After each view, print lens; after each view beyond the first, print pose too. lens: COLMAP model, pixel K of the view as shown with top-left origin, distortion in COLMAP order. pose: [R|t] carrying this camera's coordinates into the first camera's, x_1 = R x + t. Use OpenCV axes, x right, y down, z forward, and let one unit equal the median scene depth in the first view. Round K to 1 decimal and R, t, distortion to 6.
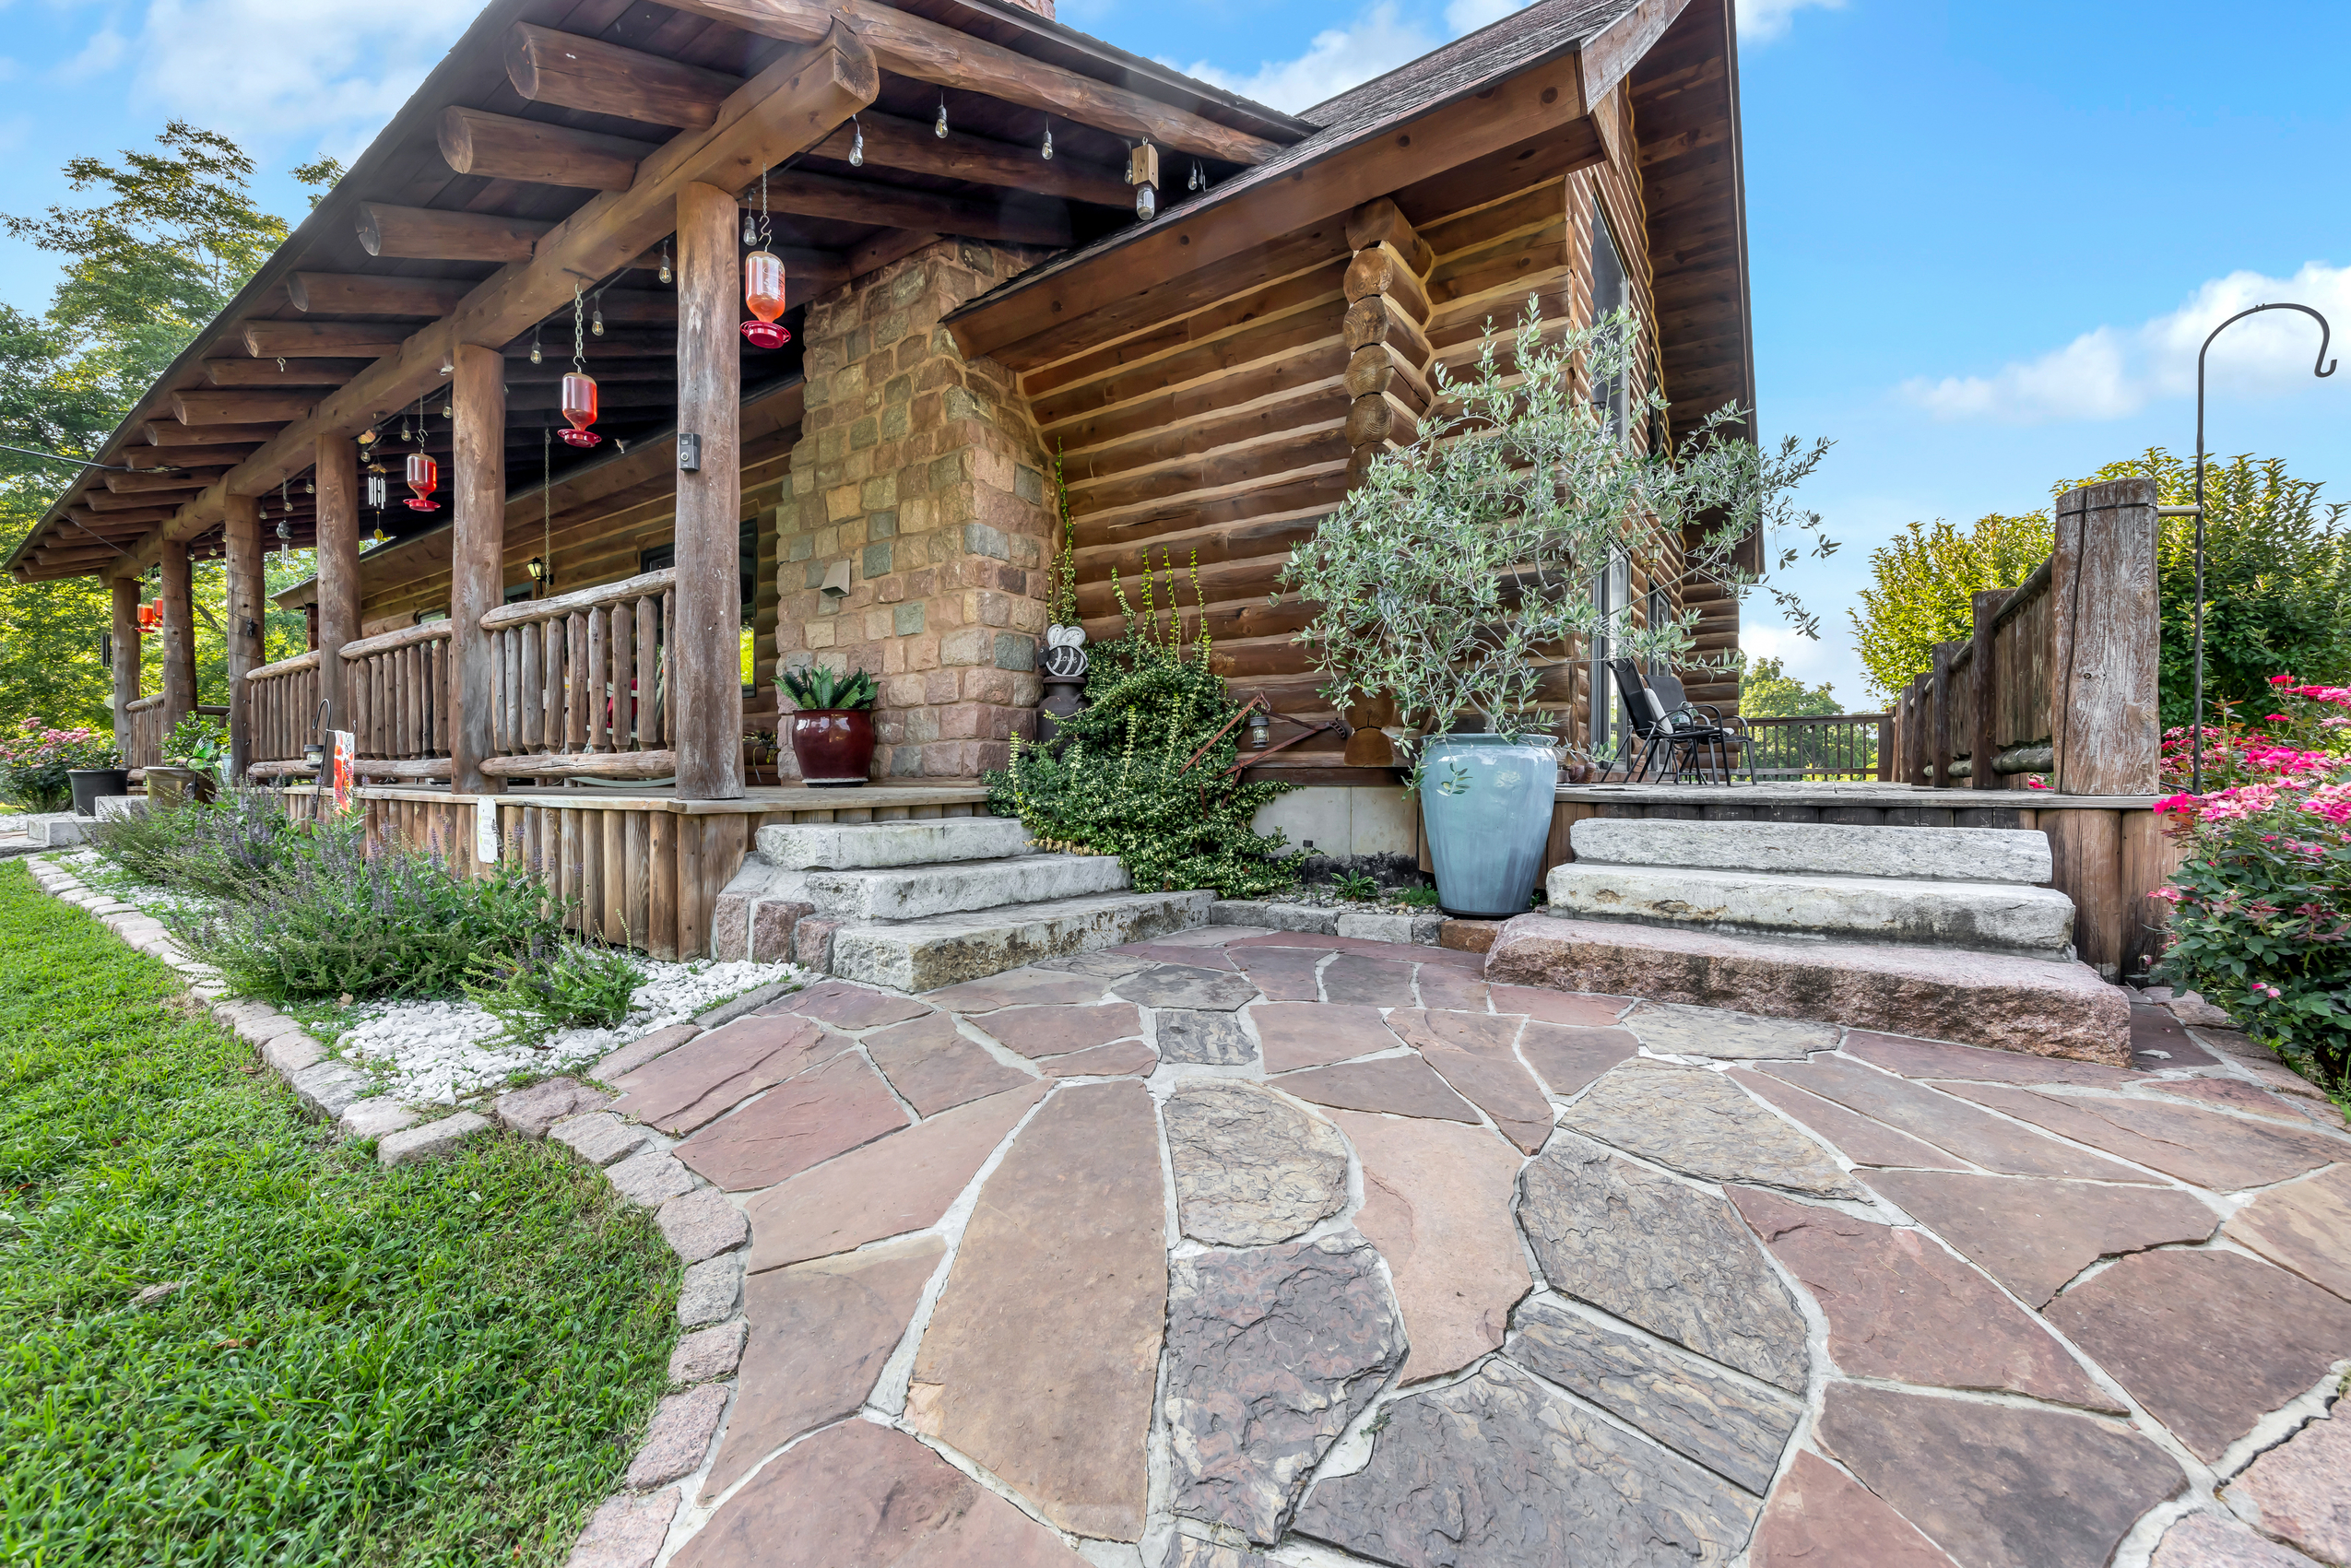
lens RADIAL K [[950.7, 0, 1165.4], [0, 950.7, 787.8], [0, 0, 1]] dist [0.010111, -0.001019]
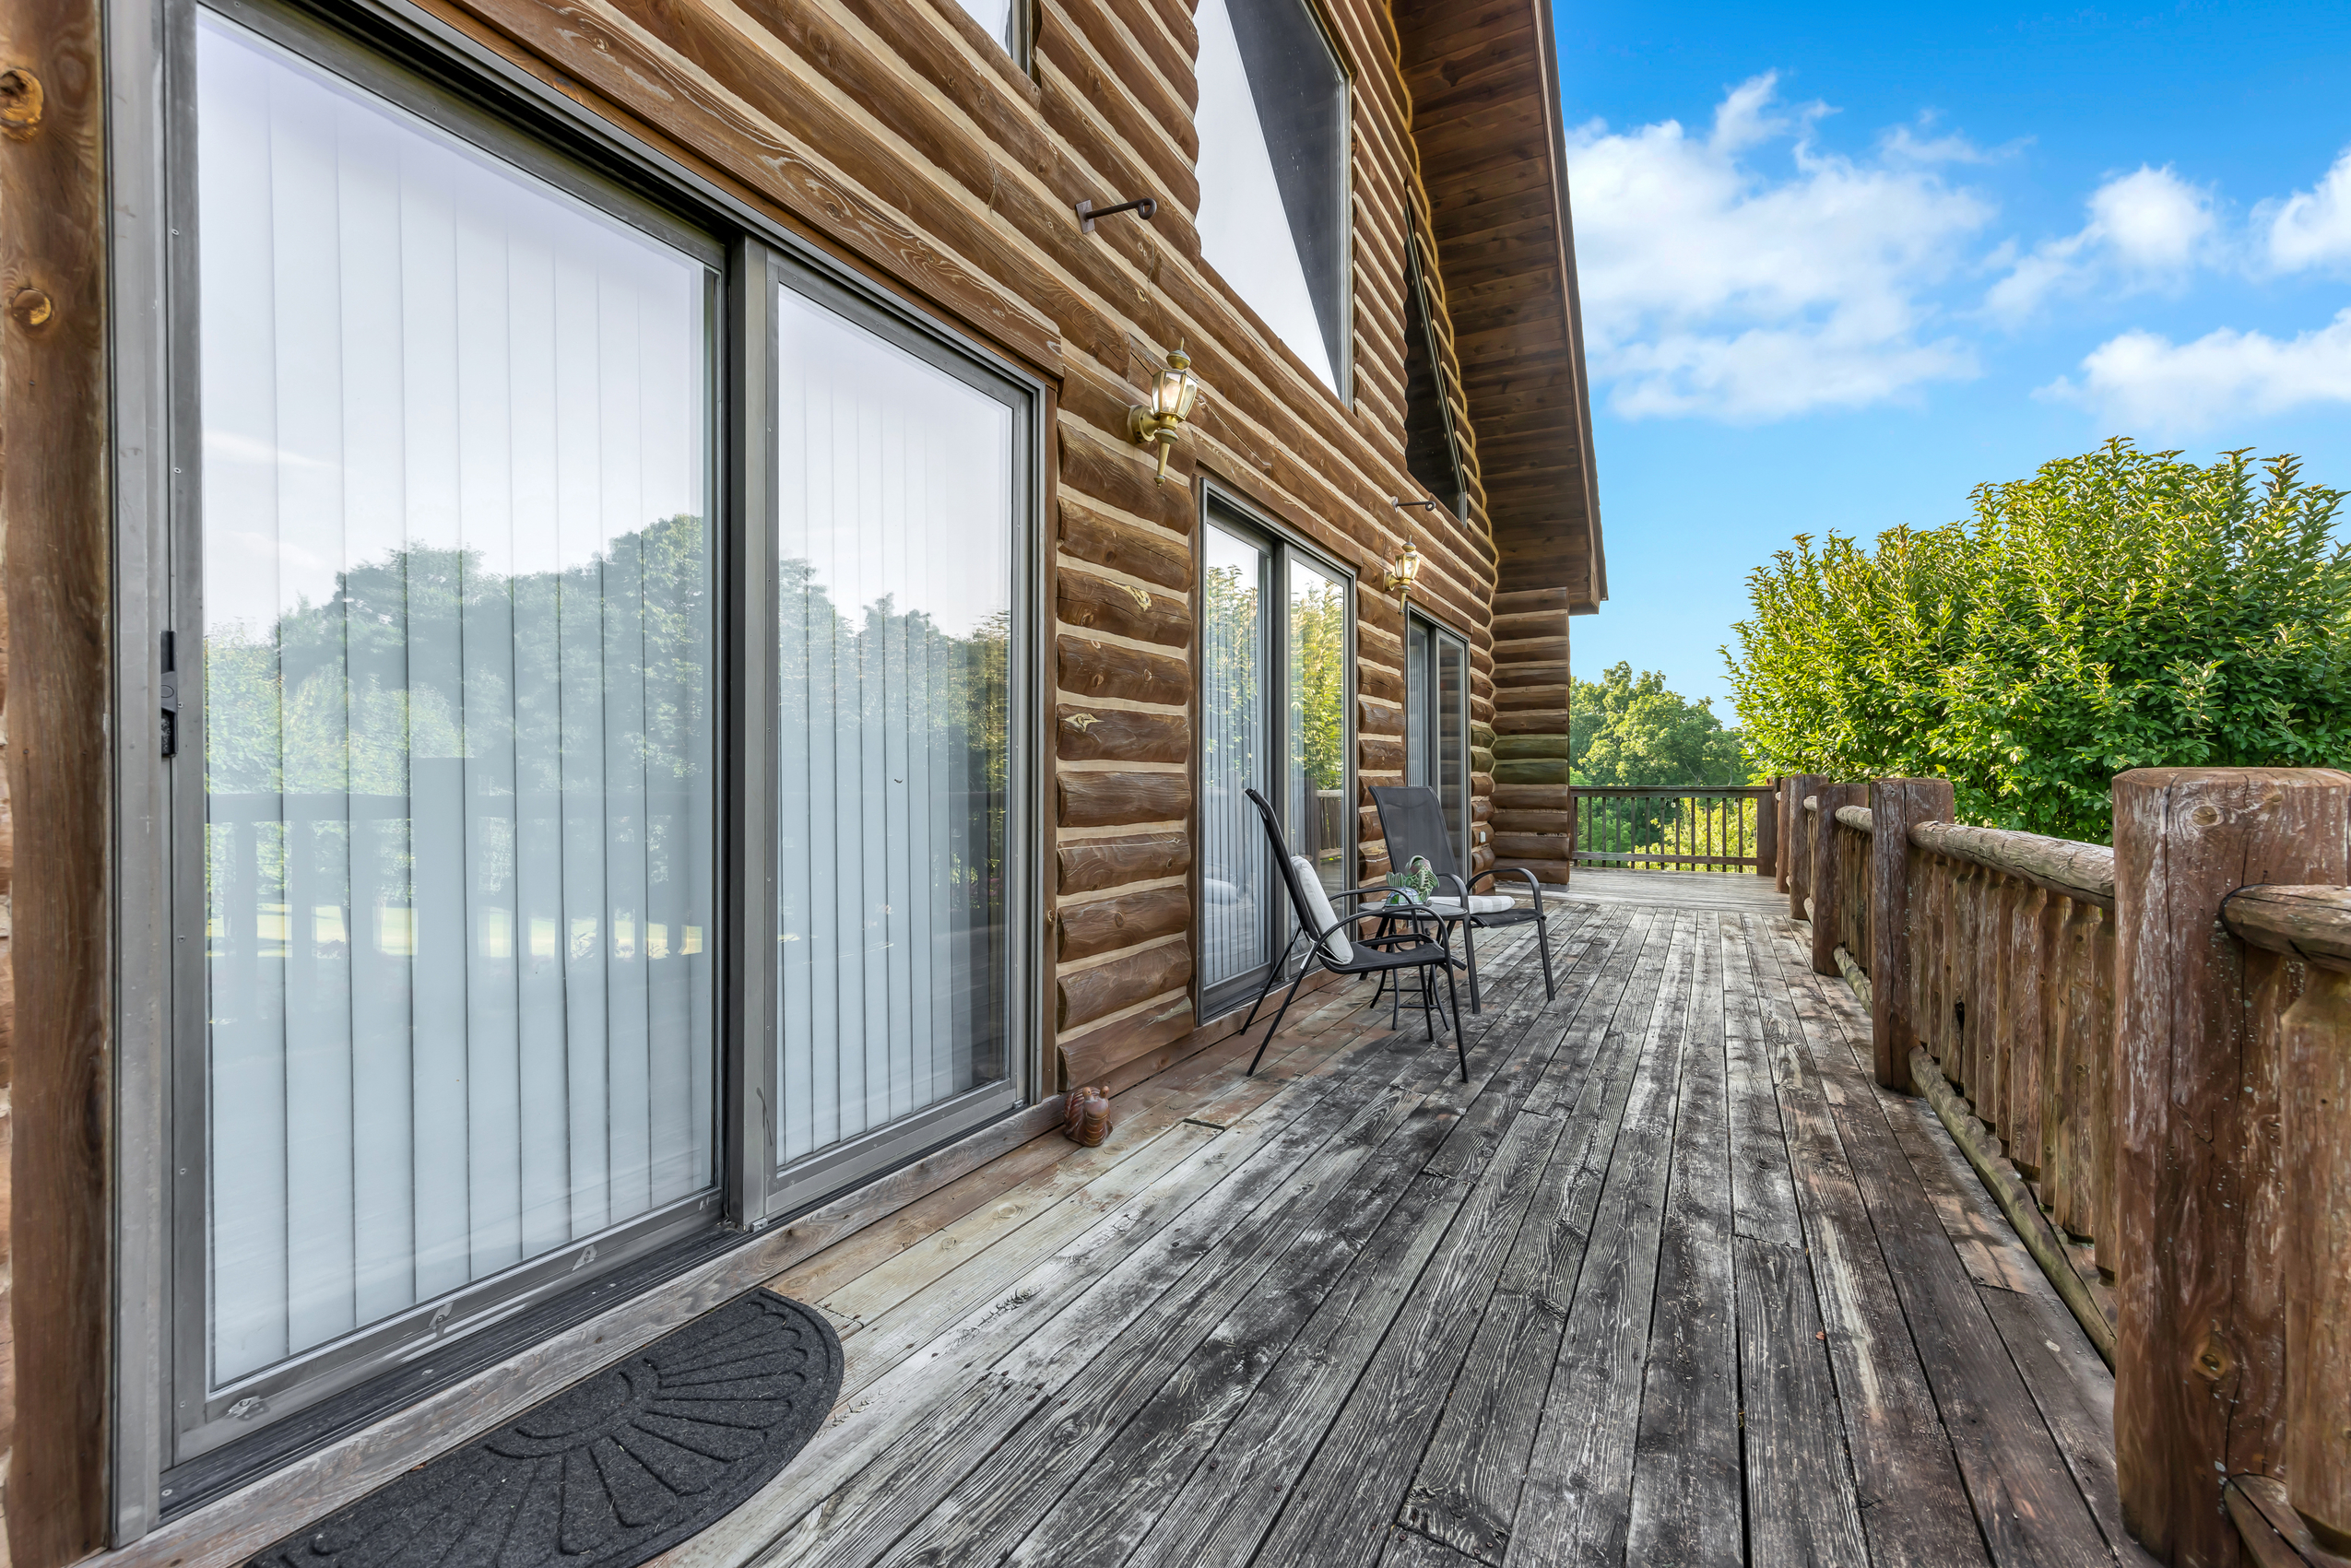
lens RADIAL K [[950.7, 0, 1185.3], [0, 950.7, 777.4], [0, 0, 1]] dist [0.010111, -0.001019]
pose [[0.994548, 0.005399, 0.104143, 0.237016], [-0.004457, 0.999947, -0.009274, -0.081620], [-0.104188, 0.008759, 0.994519, 0.323373]]
